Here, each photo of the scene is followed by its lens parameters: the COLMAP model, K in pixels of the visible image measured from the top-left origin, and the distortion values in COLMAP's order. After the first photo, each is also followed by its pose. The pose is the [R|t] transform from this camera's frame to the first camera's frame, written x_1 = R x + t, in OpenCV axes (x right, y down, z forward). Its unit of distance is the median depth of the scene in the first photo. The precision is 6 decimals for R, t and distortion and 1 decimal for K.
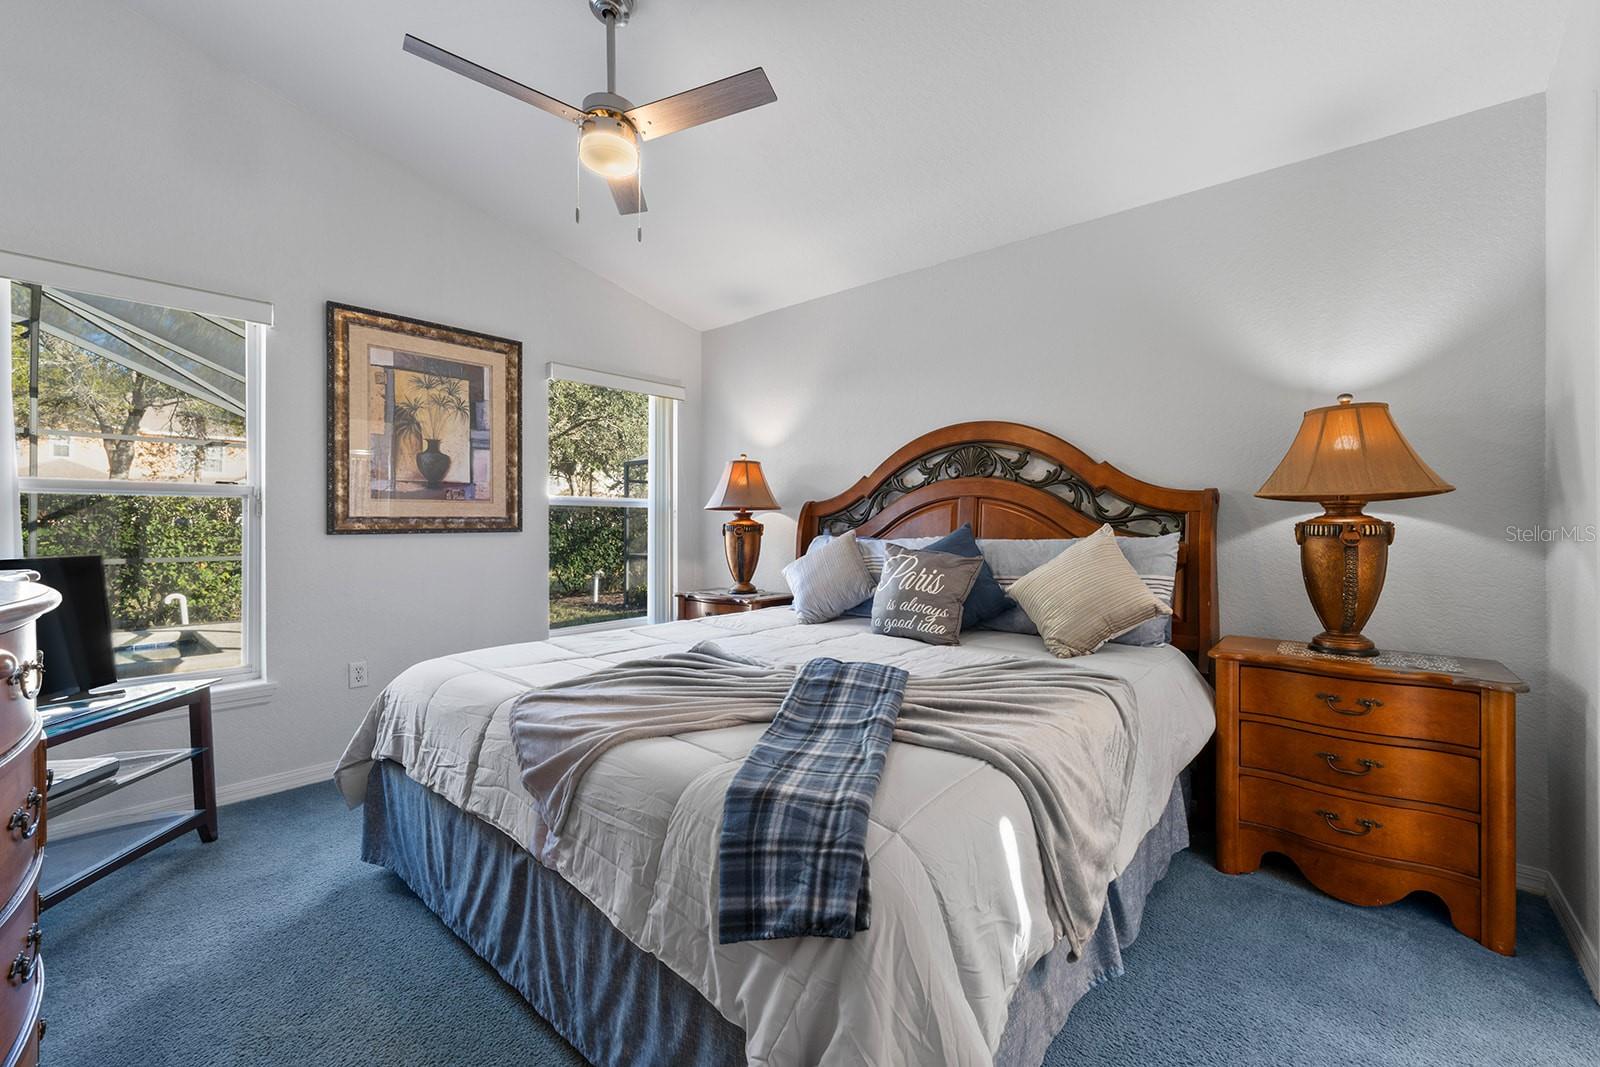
lens RADIAL K [[652.4, 0, 808.4], [0, 652.4, 528.7], [0, 0, 1]] dist [0.001754, -0.000502]
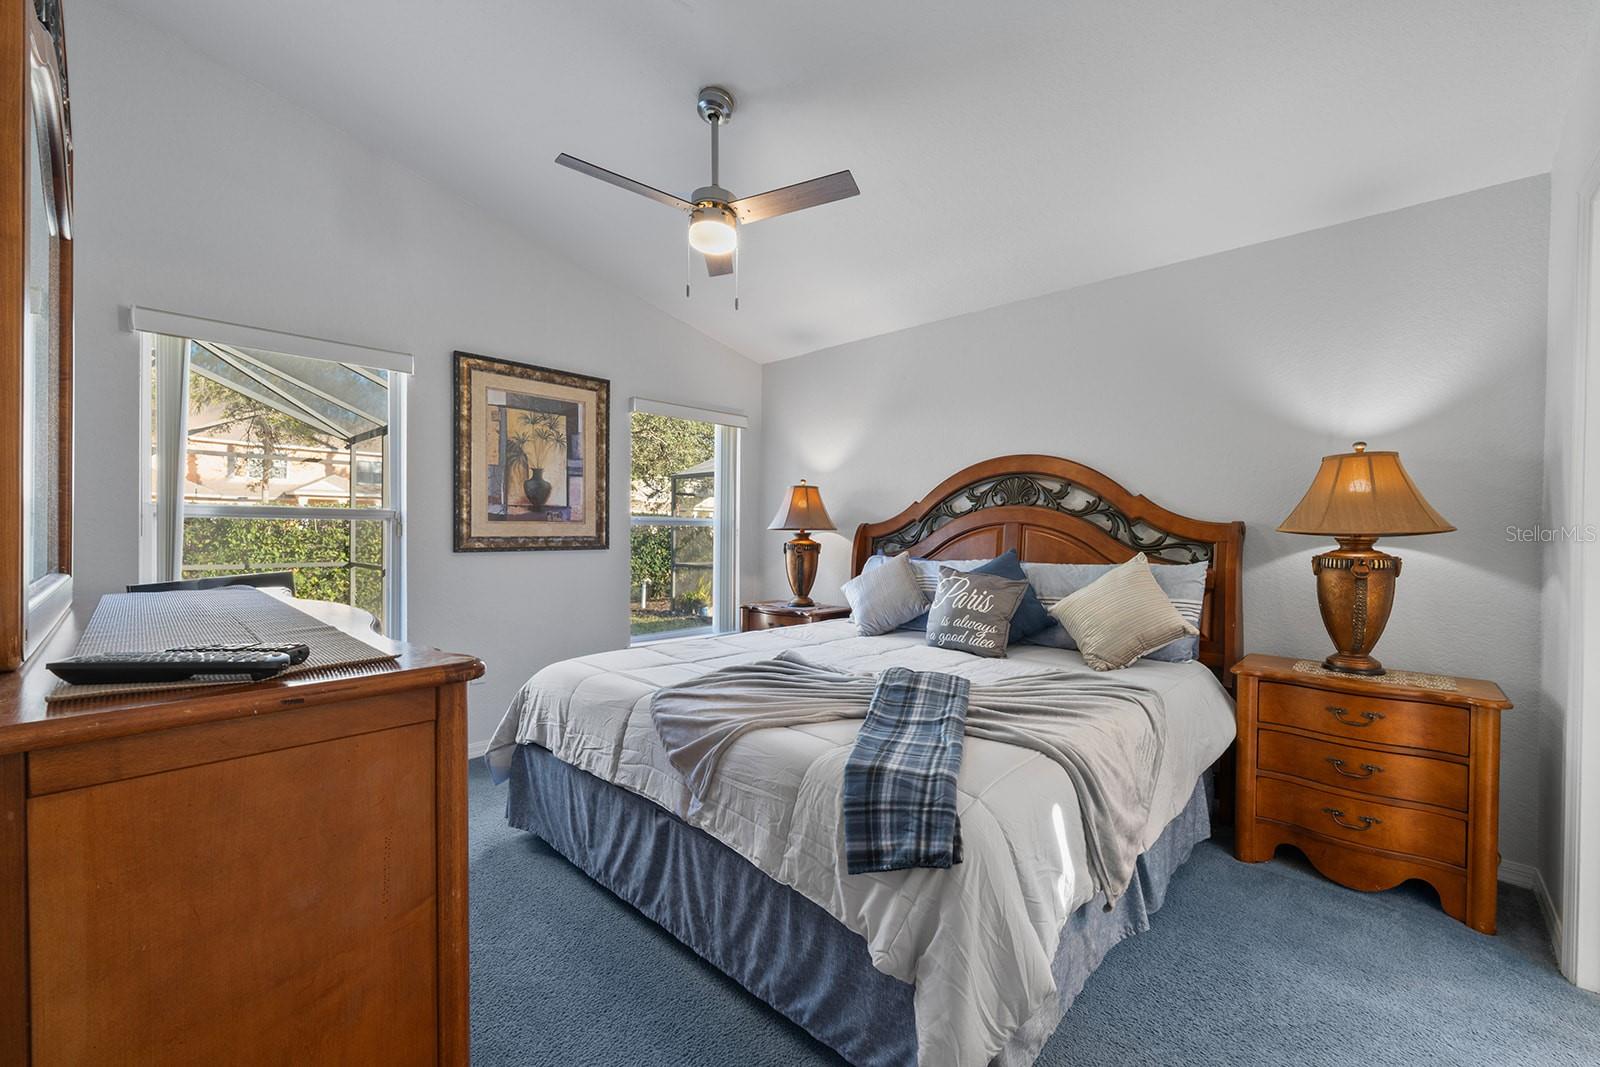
lens RADIAL K [[652.4, 0, 803.0], [0, 652.4, 541.9], [0, 0, 1]] dist [0.001754, -0.000502]
pose [[0.998687, 0.009973, -0.050249, -0.079372], [-0.009464, 0.999902, 0.010343, -0.037634], [0.050347, -0.009853, 0.998683, -0.176784]]
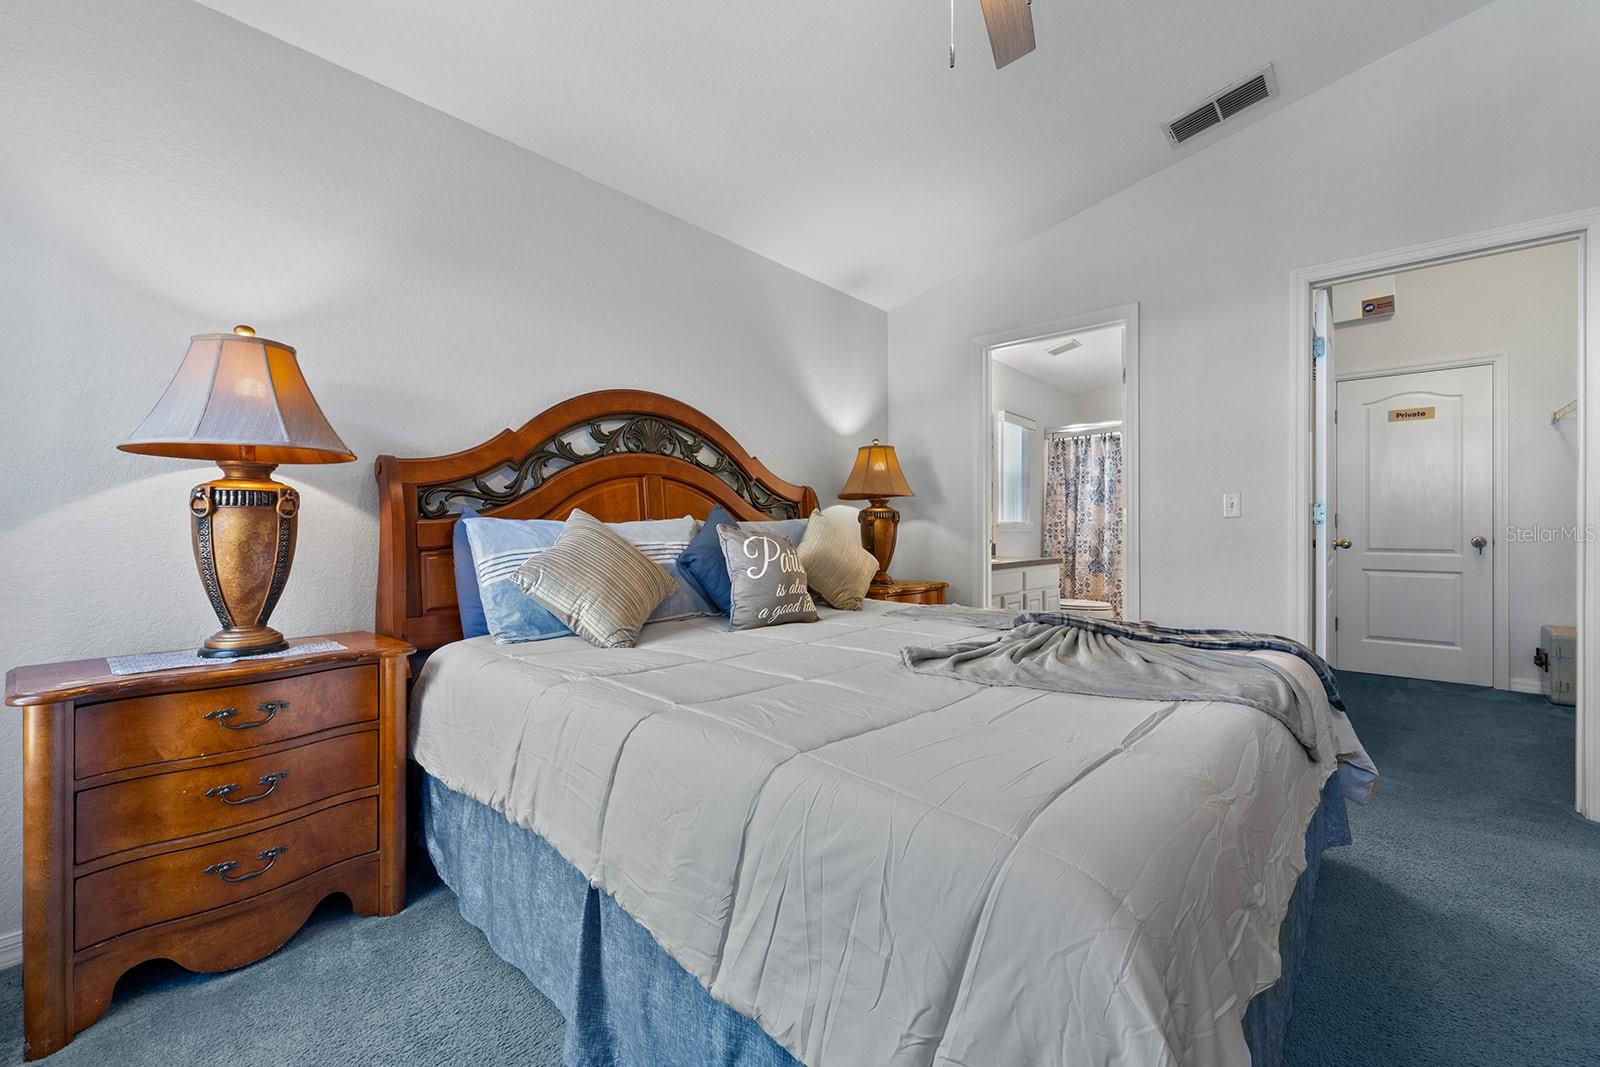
lens RADIAL K [[652.4, 0, 799.8], [0, 652.4, 528.0], [0, 0, 1]] dist [0.001754, -0.000502]
pose [[0.011198, -0.012300, 0.999862, -0.987981], [-0.005975, 0.999906, 0.012367, 0.018225], [-0.999919, -0.006113, 0.011124, 1.182852]]
